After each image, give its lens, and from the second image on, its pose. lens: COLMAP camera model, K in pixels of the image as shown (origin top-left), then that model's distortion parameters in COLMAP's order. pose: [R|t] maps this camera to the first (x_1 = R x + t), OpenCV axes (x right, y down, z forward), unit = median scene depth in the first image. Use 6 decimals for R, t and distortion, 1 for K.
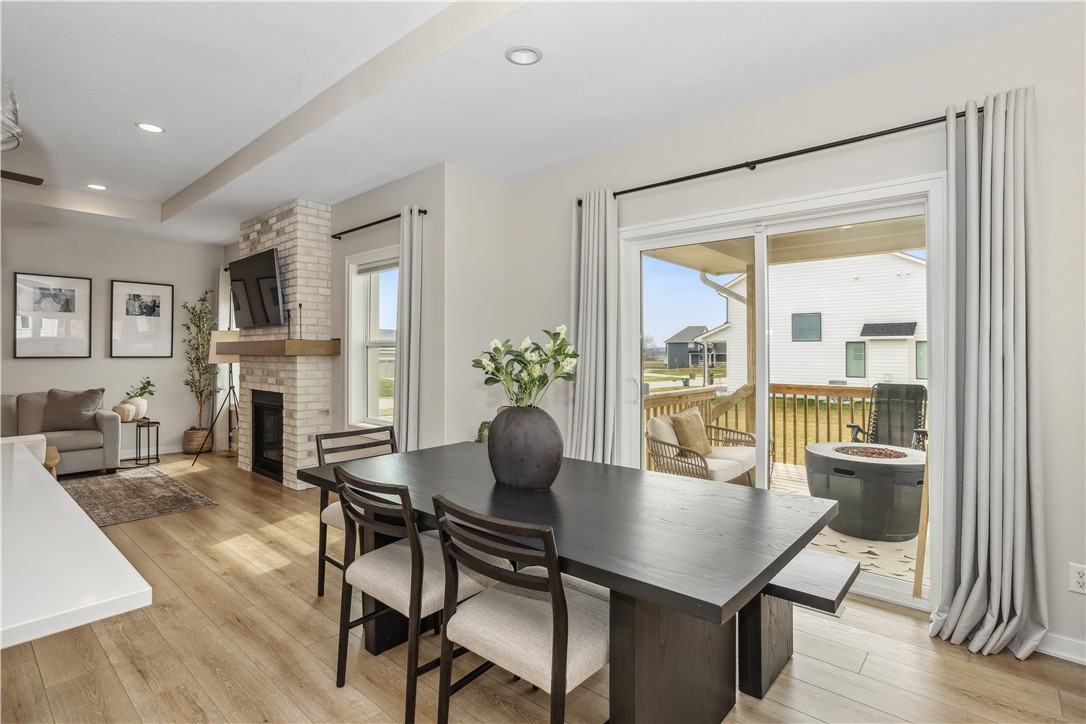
lens RADIAL K [[535.7, 0, 539.2], [0, 535.7, 345.4], [0, 0, 1]] dist [-0.033739, 0.027961]
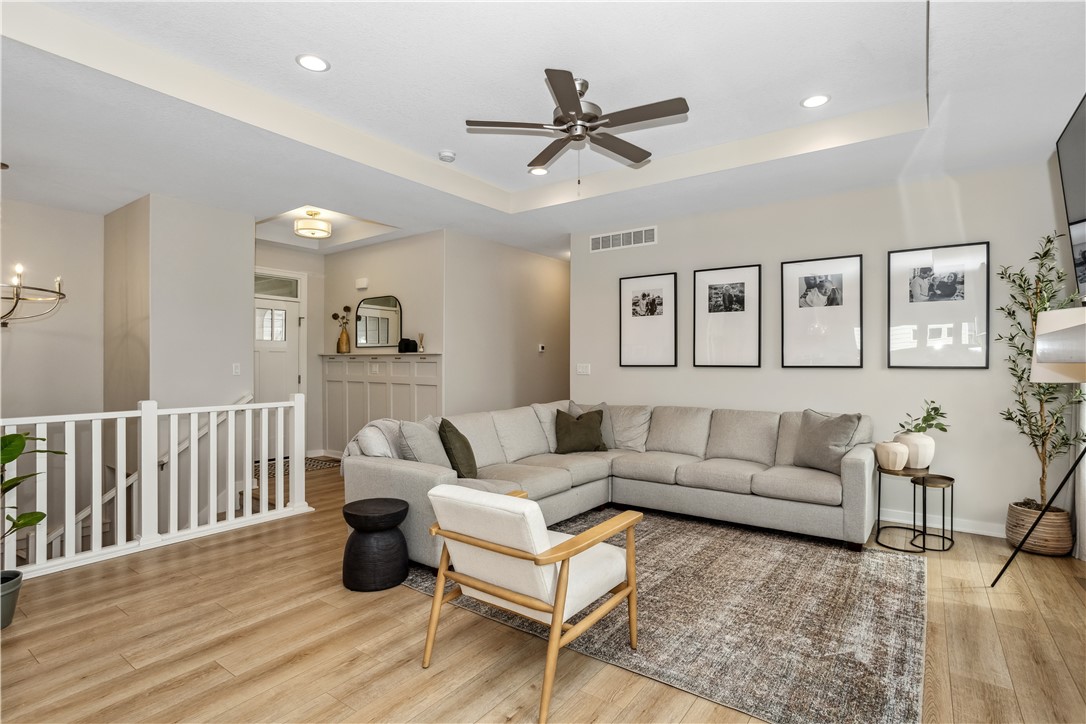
lens RADIAL K [[535.7, 0, 560.9], [0, 535.7, 362.1], [0, 0, 1]] dist [-0.033739, 0.027961]
pose [[0.126730, -0.002835, -0.991933, -0.223035], [0.011284, 0.999935, -0.001417, 0.013708], [0.991873, -0.011013, 0.126754, 0.570879]]
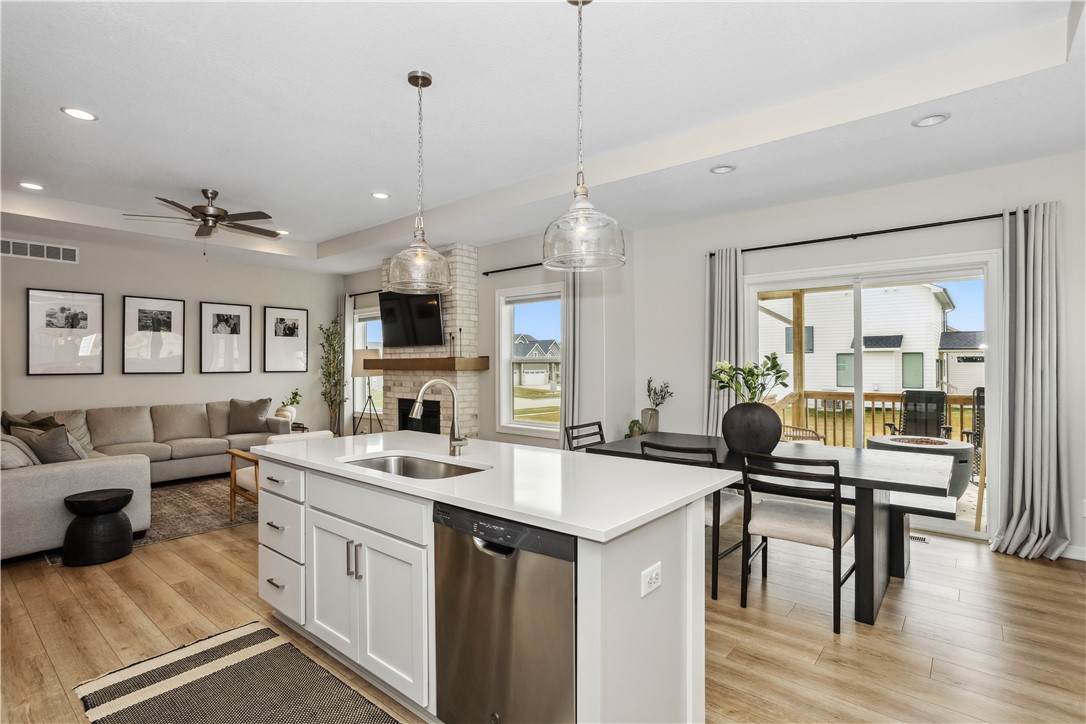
lens RADIAL K [[535.7, 0, 533.2], [0, 535.7, 360.2], [0, 0, 1]] dist [-0.033739, 0.027961]
pose [[0.999674, -0.003748, 0.025255, -0.272811], [0.003598, 0.999976, 0.005970, -0.009769], [-0.025277, -0.005878, 0.999663, -0.218314]]
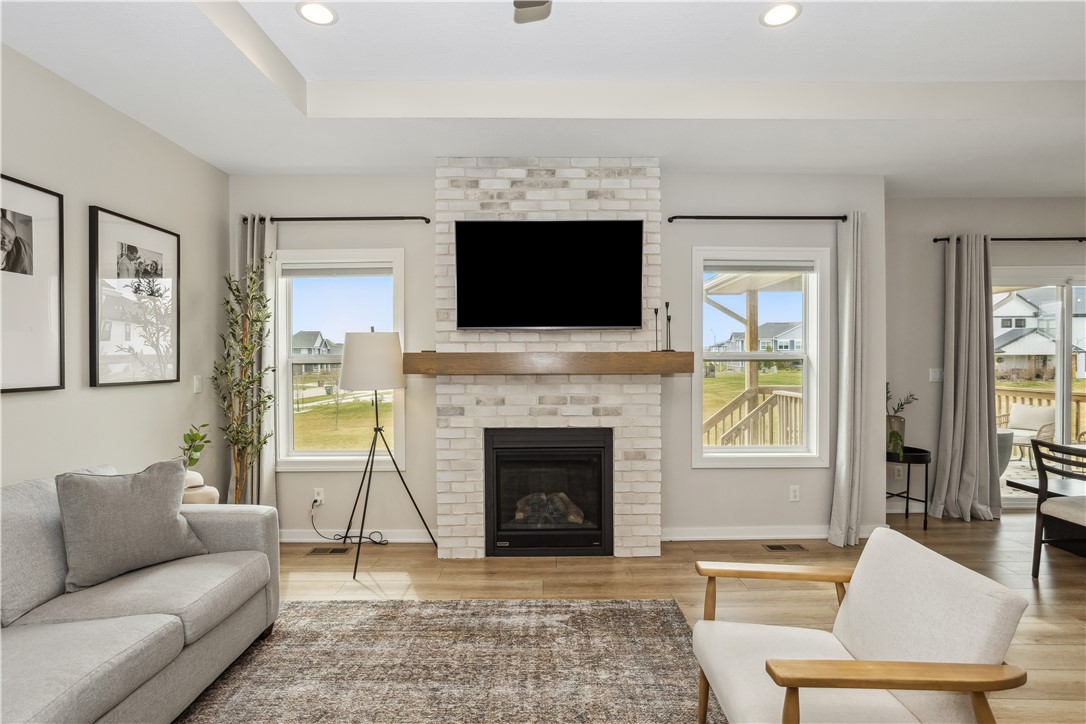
lens RADIAL K [[535.7, 0, 538.6], [0, 535.7, 362.5], [0, 0, 1]] dist [-0.033739, 0.027961]
pose [[0.741897, -0.007428, 0.670473, -0.934870], [-0.004883, 0.999852, 0.016481, -0.006029], [-0.670496, -0.015501, 0.741751, 0.496586]]
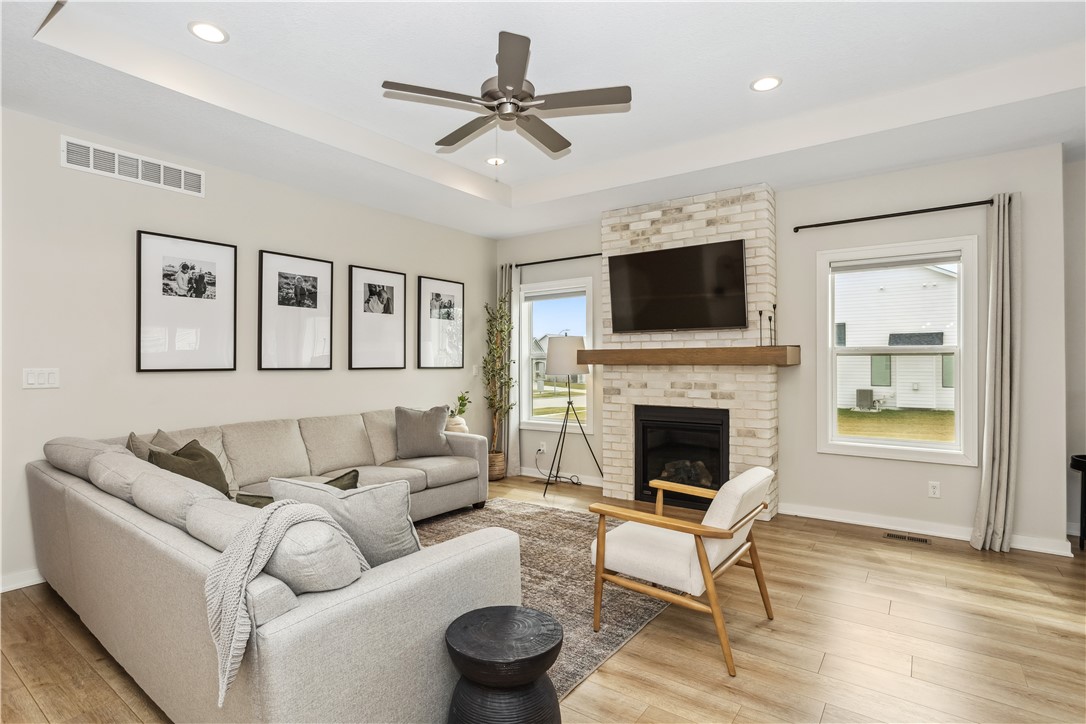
lens RADIAL K [[551.2, 0, 527.9], [0, 551.2, 356.4], [0, 0, 1]] dist [-0.020797, 0.008917]
pose [[0.996236, -0.000670, 0.086685, -0.803166], [0.000535, 0.999999, 0.001586, 0.002971], [-0.086686, -0.001534, 0.996234, 0.133898]]
